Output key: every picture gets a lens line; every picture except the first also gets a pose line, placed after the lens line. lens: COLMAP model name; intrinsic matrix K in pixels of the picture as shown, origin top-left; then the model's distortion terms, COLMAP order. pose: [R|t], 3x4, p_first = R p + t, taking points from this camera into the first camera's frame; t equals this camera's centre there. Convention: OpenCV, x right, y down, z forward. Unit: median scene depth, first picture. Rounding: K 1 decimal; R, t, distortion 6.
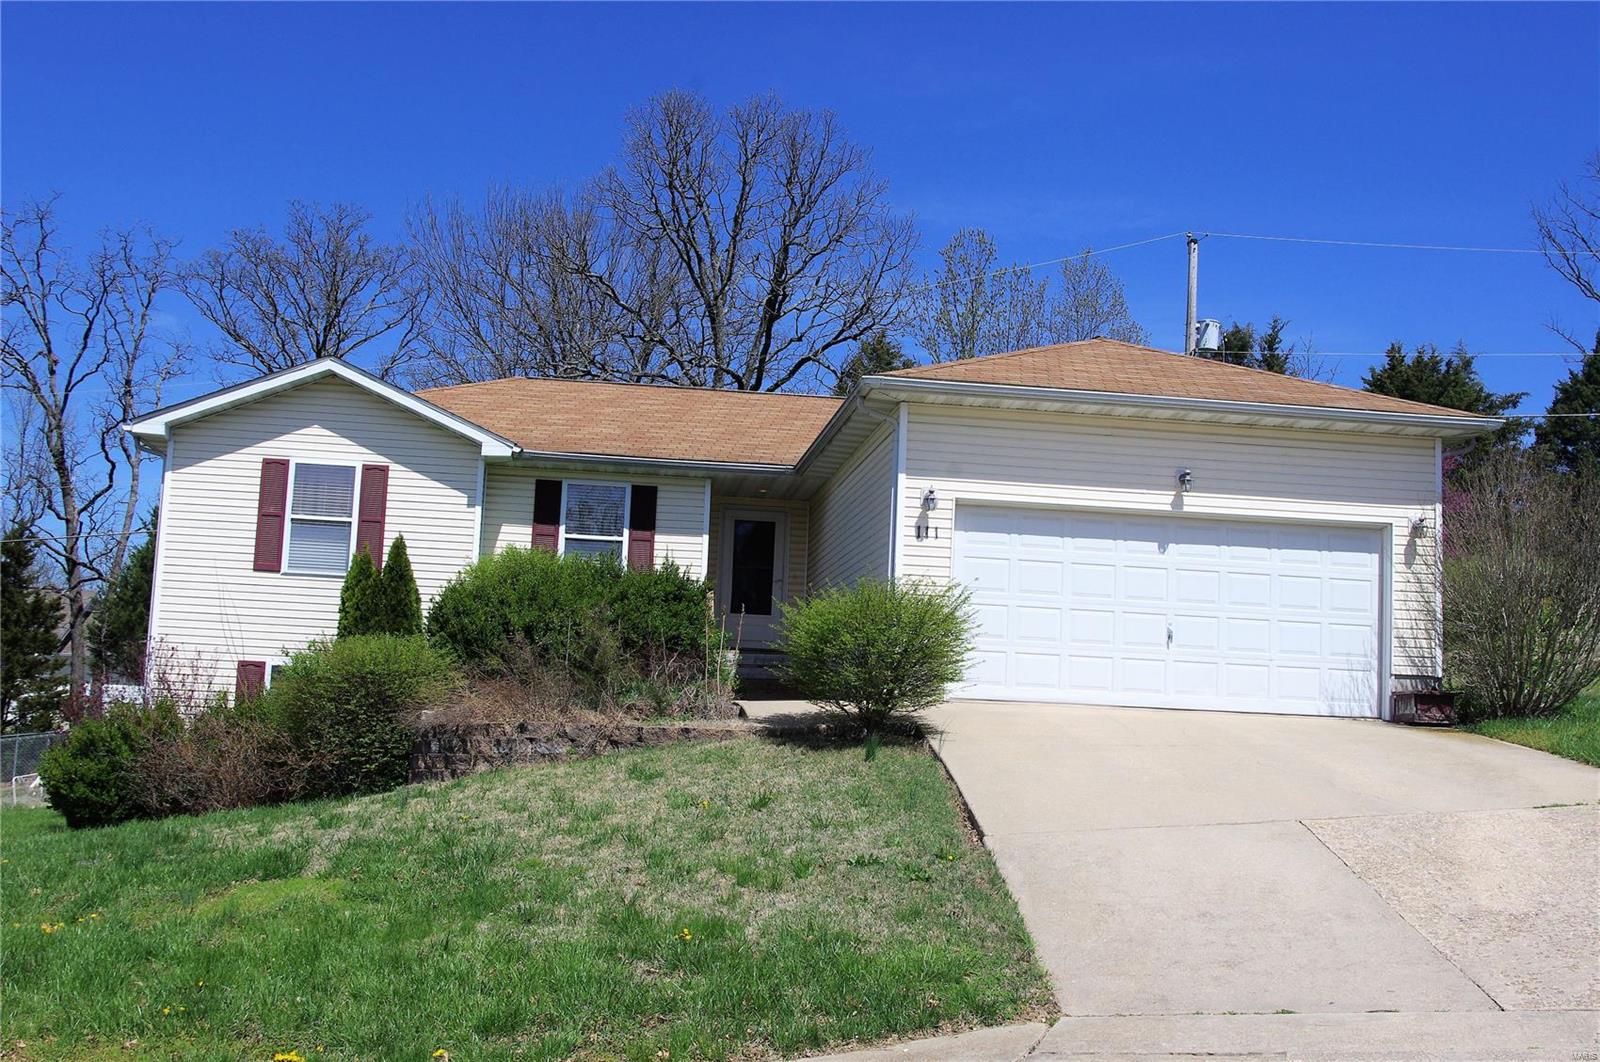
lens RADIAL K [[1914.3, 0, 800.0], [0, 1914.3, 531.0], [0, 0, 1]] dist [-0.056050, 0.042517]
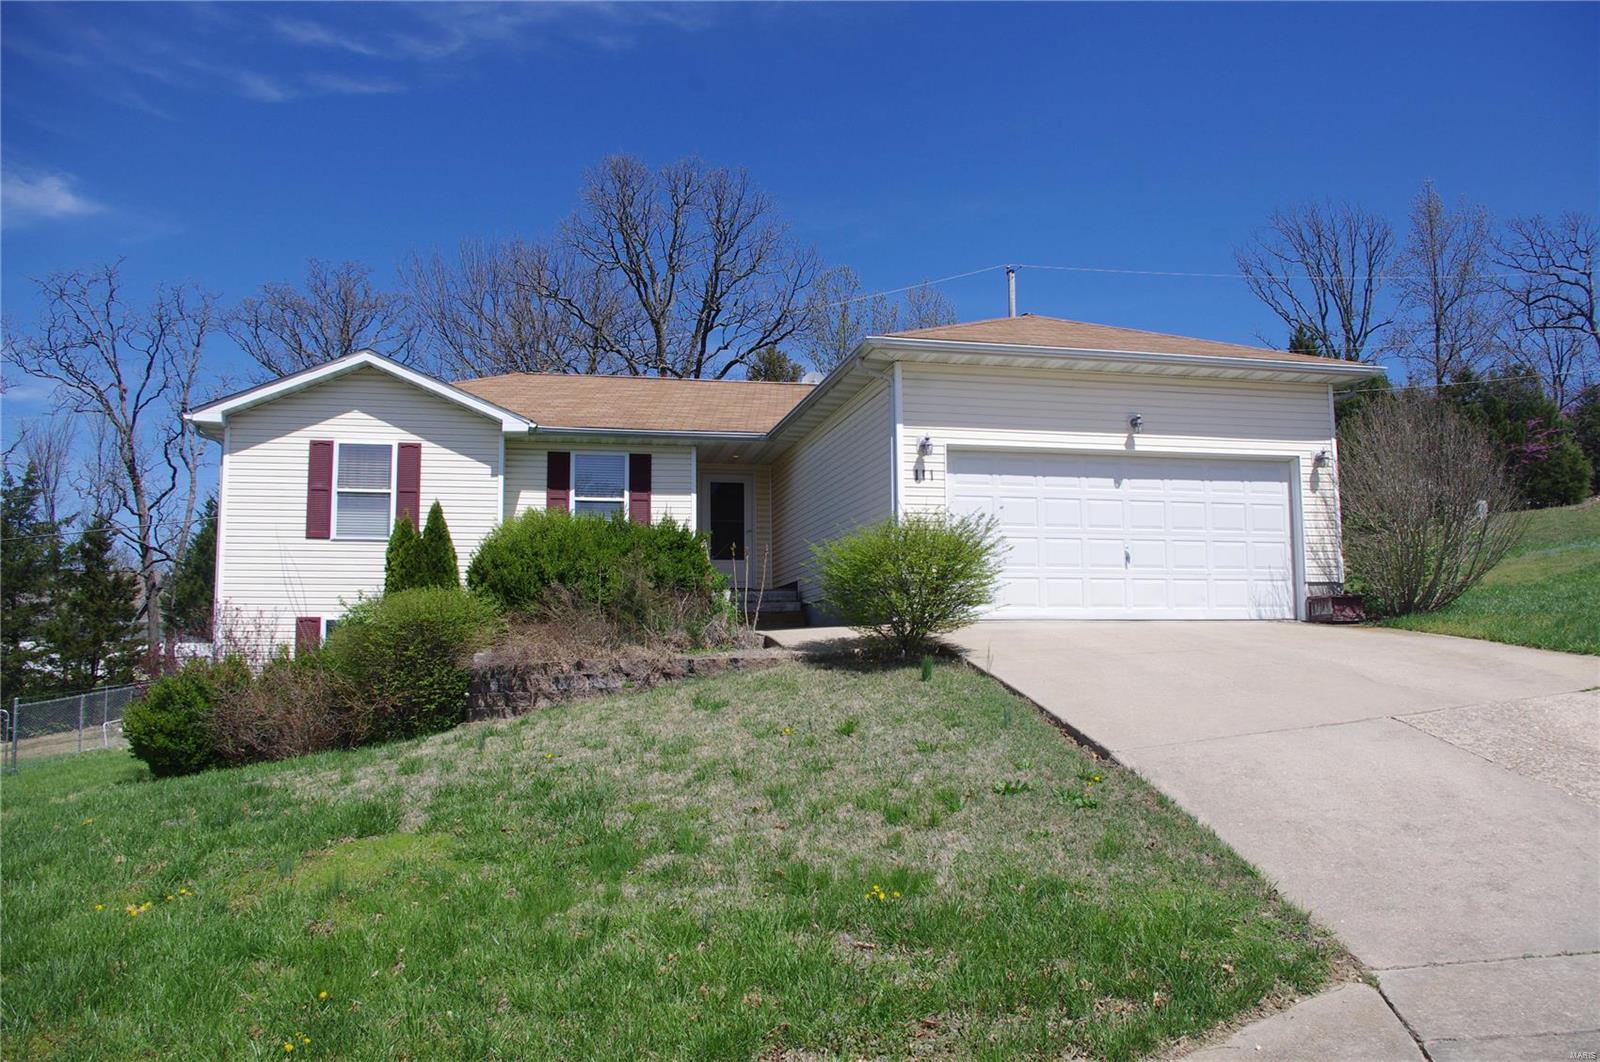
lens RADIAL K [[1288.1, 0, 795.6], [0, 1288.1, 533.3], [0, 0, 1]] dist [-0.094887, 0.048361]
pose [[0.993135, -0.039589, 0.110069, -0.091595], [0.038026, 0.999144, 0.016267, 0.019342], [-0.110619, -0.011970, 0.993791, 0.242672]]
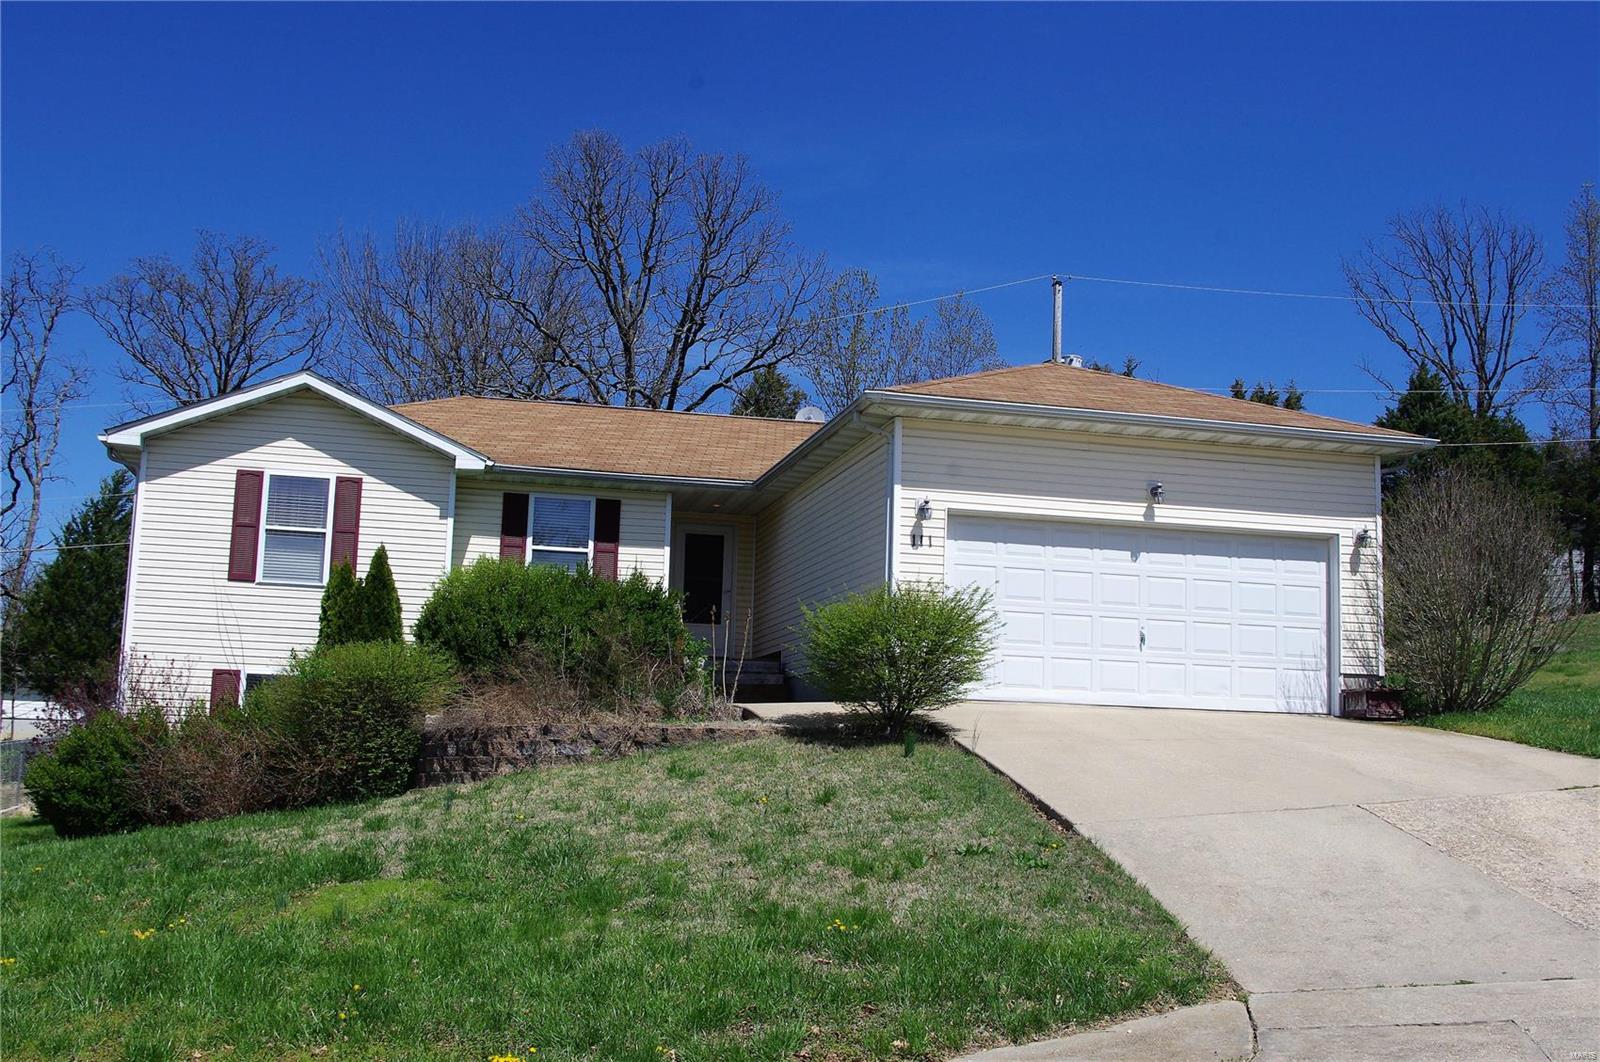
lens RADIAL K [[1763.7, 0, 792.1], [0, 1763.7, 527.3], [0, 0, 1]] dist [-0.060979, 0.005876]
pose [[0.993348, 0.003591, 0.115099, -0.112192], [-0.001475, 0.999828, -0.018470, 0.010935], [-0.115145, 0.018177, 0.993182, 0.045590]]
